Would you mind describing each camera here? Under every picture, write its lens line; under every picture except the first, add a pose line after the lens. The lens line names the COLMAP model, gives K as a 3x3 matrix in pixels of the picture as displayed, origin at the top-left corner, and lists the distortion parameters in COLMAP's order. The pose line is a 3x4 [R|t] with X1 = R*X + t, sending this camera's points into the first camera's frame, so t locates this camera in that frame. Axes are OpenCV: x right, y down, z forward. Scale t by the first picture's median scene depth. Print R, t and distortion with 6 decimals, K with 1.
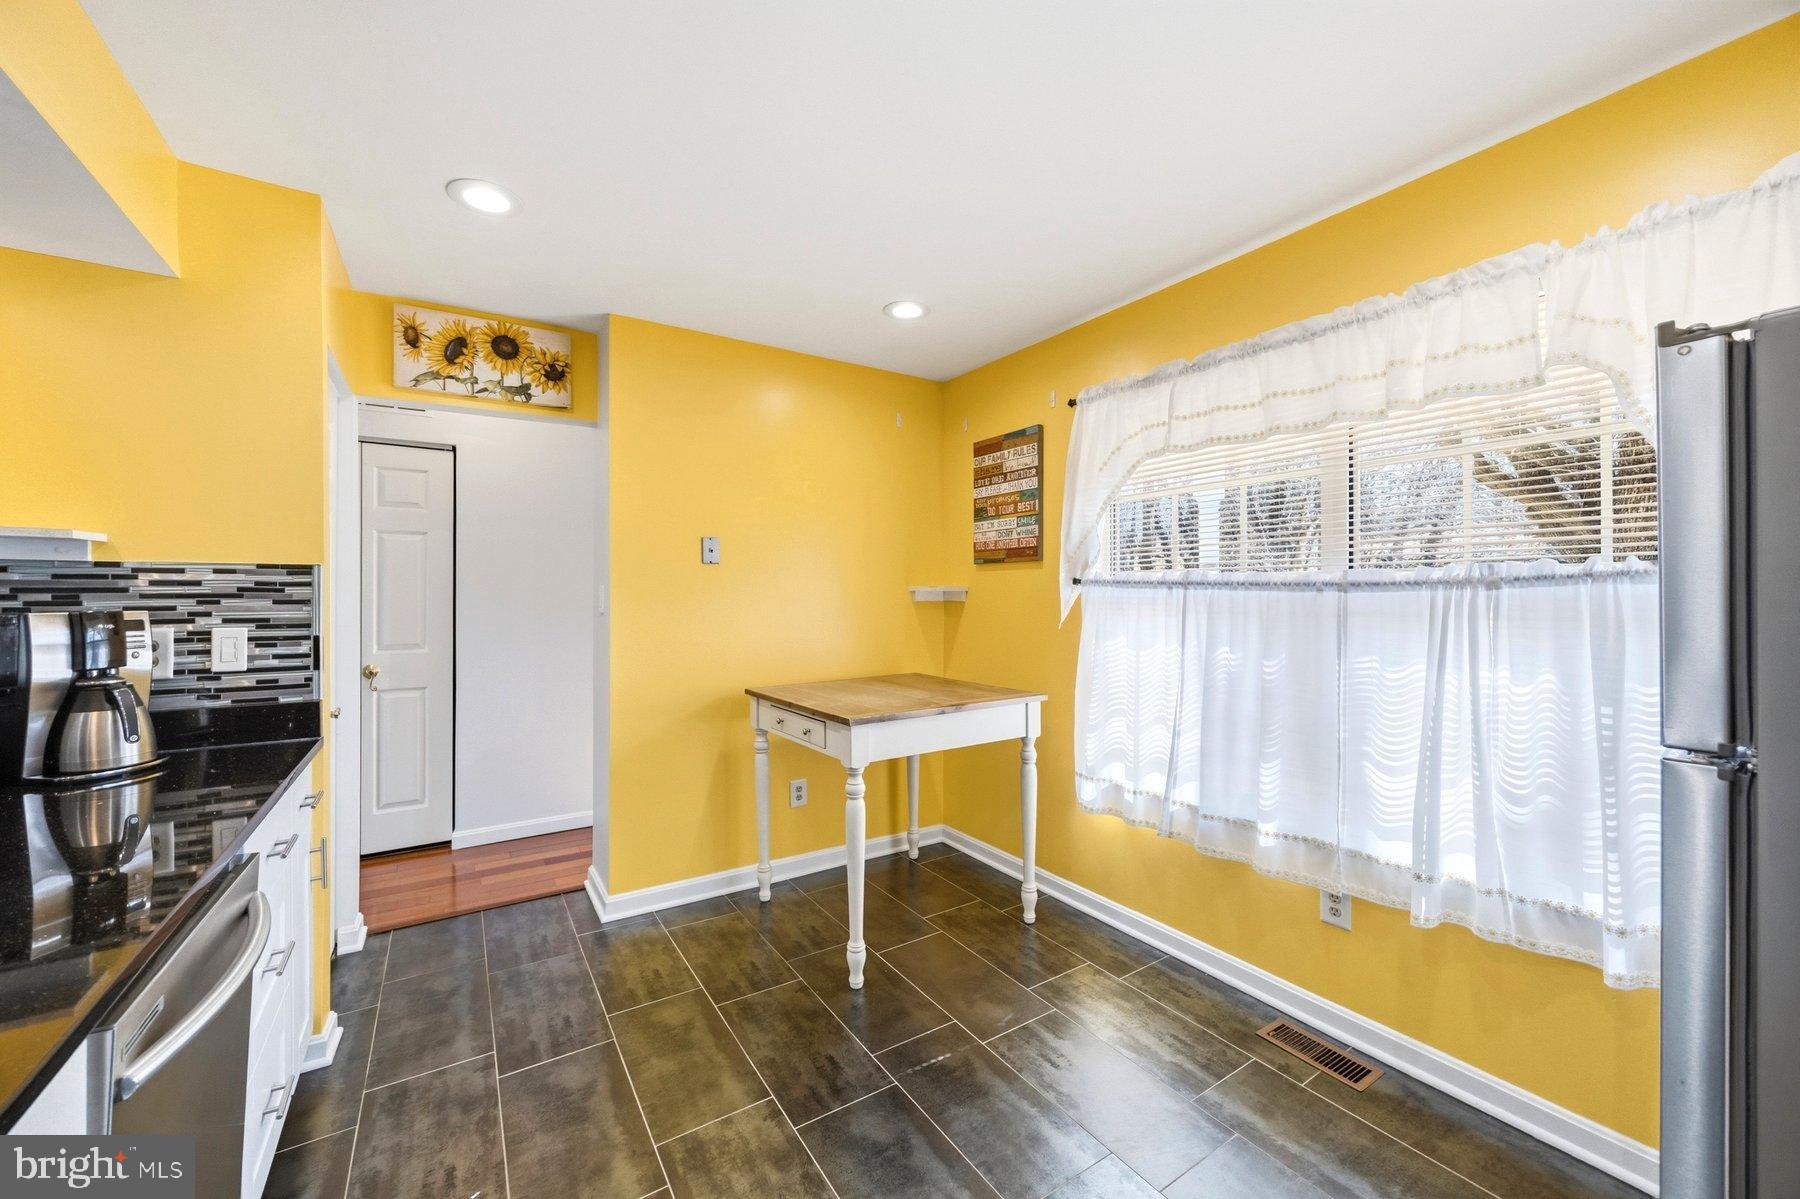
lens RADIAL K [[682.5, 0, 891.4], [0, 682.5, 599.7], [0, 0, 1]] dist [-0.006950, -0.000112]
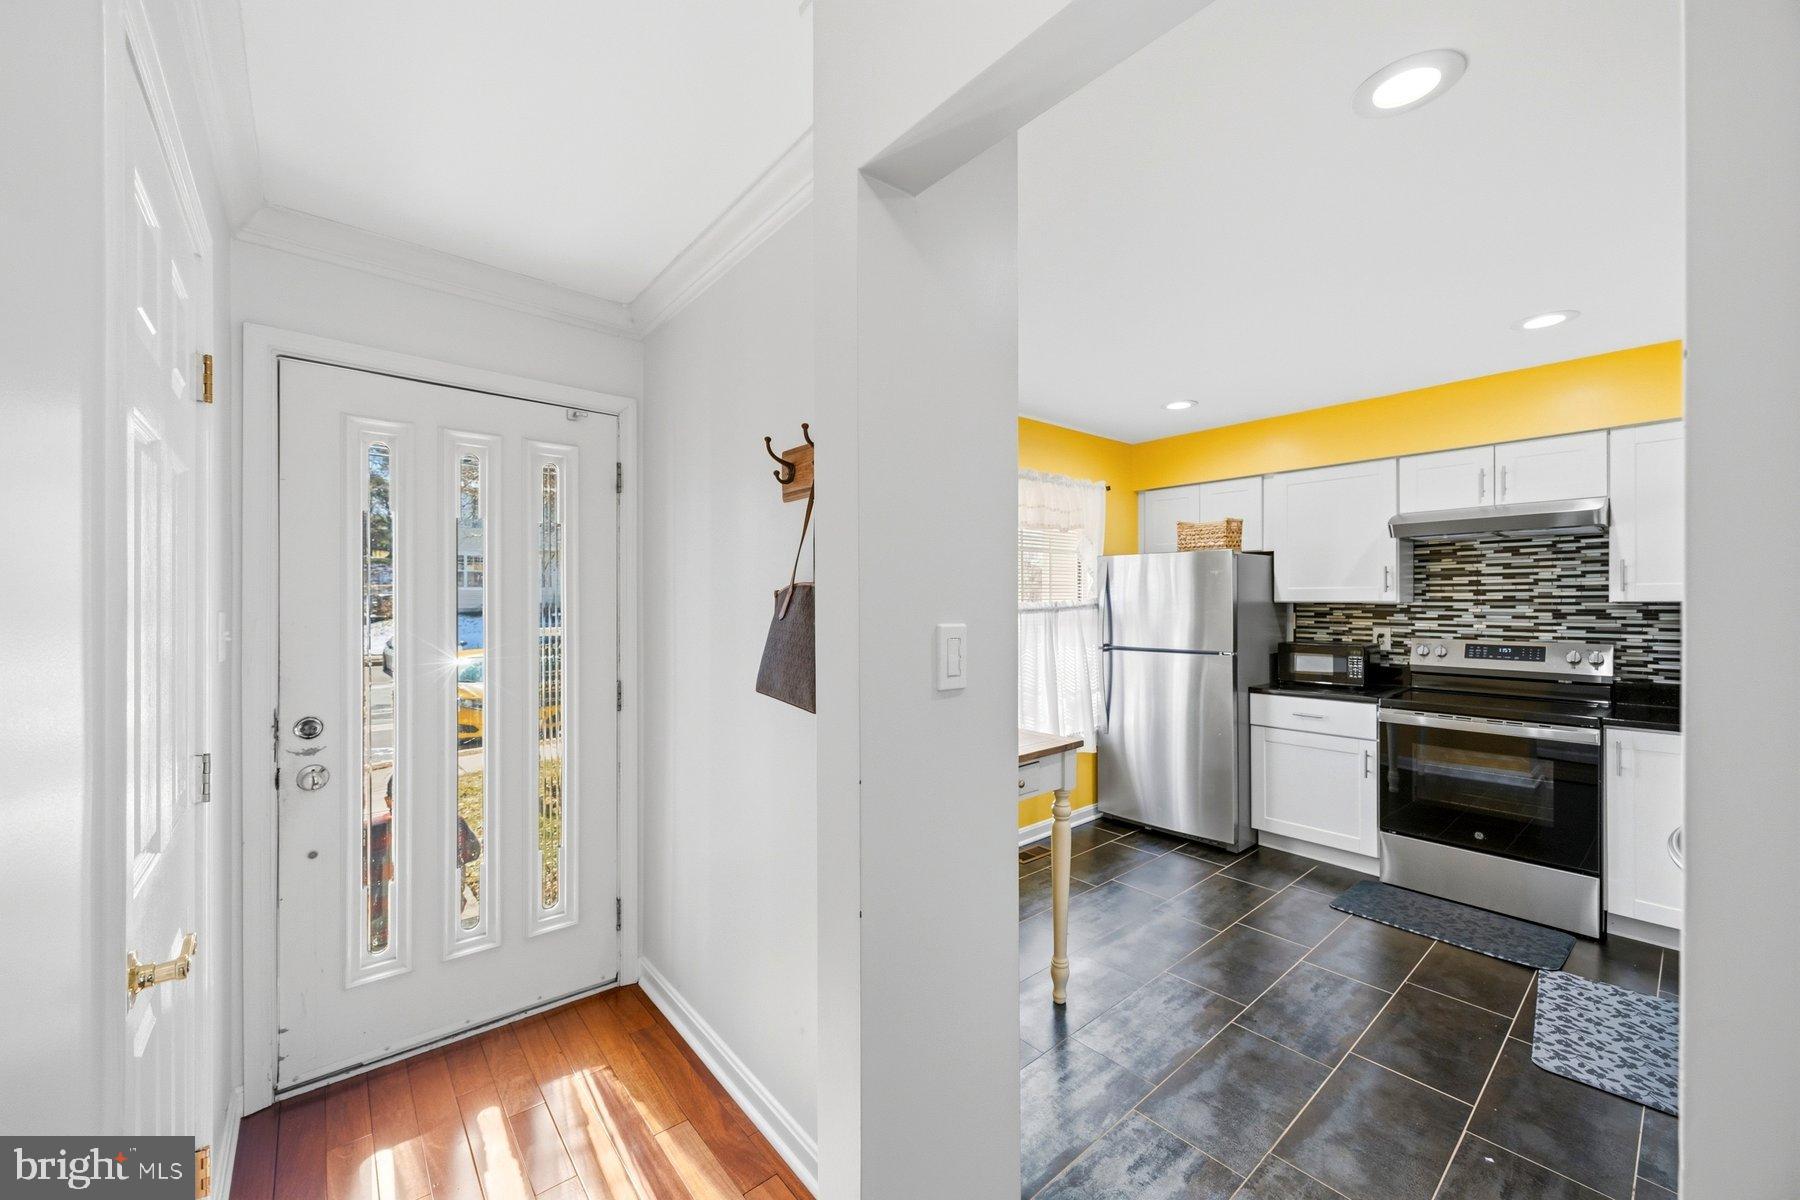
lens RADIAL K [[682.5, 0, 890.4], [0, 682.5, 601.9], [0, 0, 1]] dist [-0.006950, -0.000112]
pose [[-0.126445, 0.002666, 0.991970, -0.909695], [0.008014, 0.999966, -0.001666, -0.033699], [-0.991941, 0.007739, -0.126462, 1.202637]]
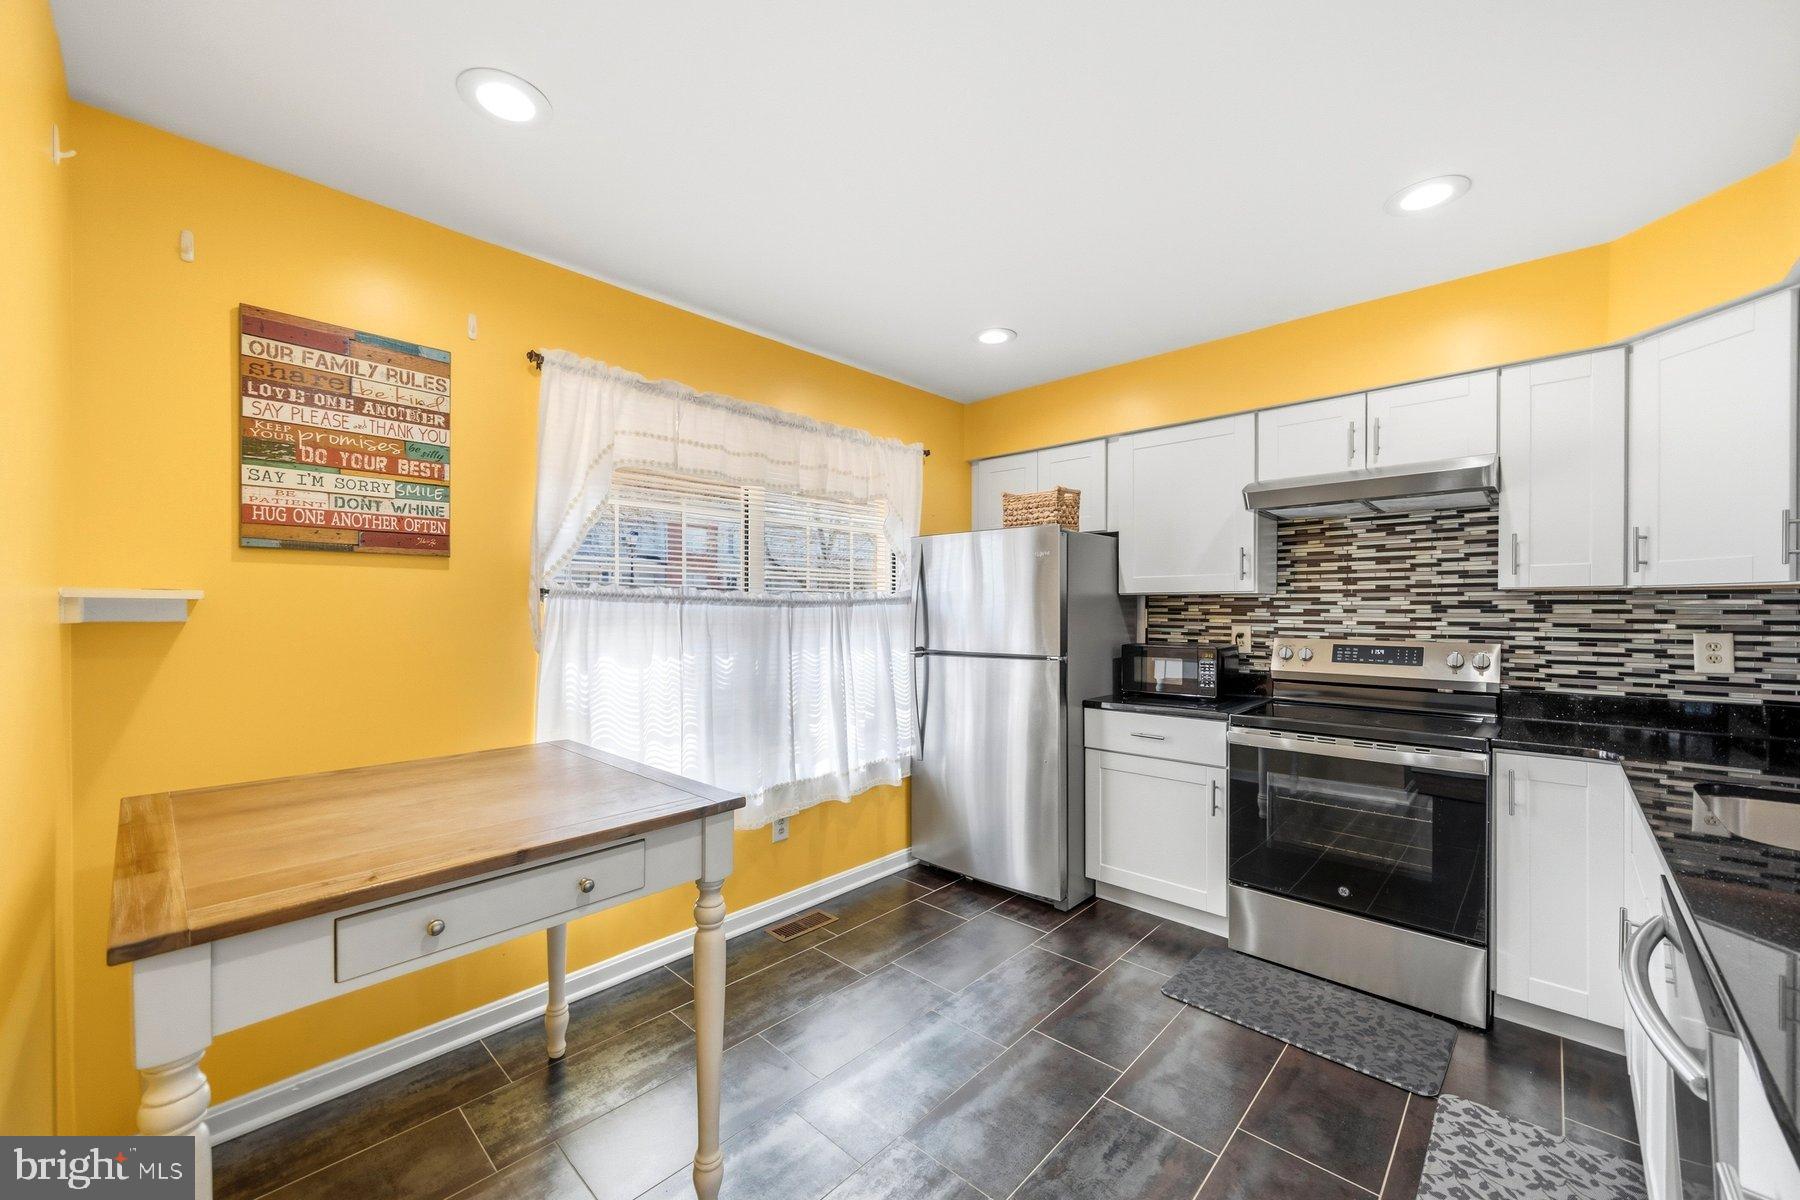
lens RADIAL K [[698.5, 0, 892.4], [0, 698.5, 613.6], [0, 0, 1]] dist [-0.006813, 0.000982]
pose [[-0.242583, -0.004225, 0.970121, -0.632650], [0.006005, 0.999965, 0.005856, -0.004068], [-0.970112, 0.007246, -0.242549, 0.861561]]
